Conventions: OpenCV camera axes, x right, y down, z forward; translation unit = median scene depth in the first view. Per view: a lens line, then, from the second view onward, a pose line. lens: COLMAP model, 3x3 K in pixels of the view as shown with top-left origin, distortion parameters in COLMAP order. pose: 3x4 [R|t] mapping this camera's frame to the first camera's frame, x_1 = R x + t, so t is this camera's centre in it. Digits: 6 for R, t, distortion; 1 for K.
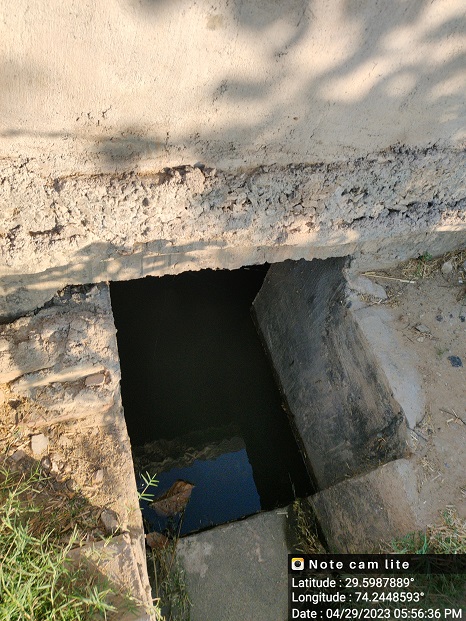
lens RADIAL K [[470.6, 0, 232.8], [0, 470.6, 335.7], [0, 0, 1]] dist [0.053380, -0.117627]
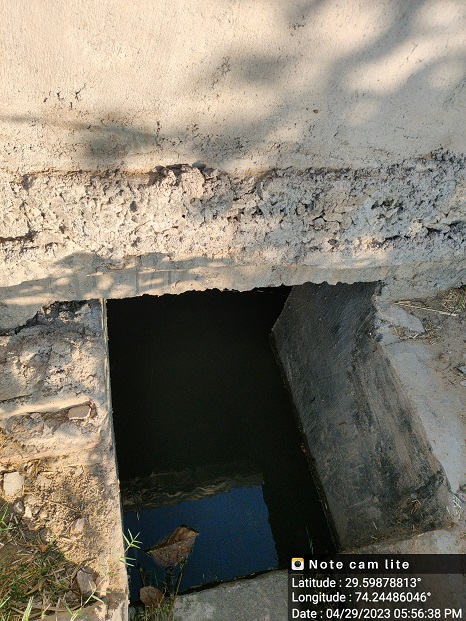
lens RADIAL K [[491.8, 0, 234.0], [0, 491.8, 296.6], [0, 0, 1]] dist [0.012208, -0.067654]
pose [[0.998069, 0.041232, -0.046448, 0.025424], [-0.046916, 0.990561, -0.128796, -0.014534], [0.040699, 0.130726, 0.990583, 0.111575]]
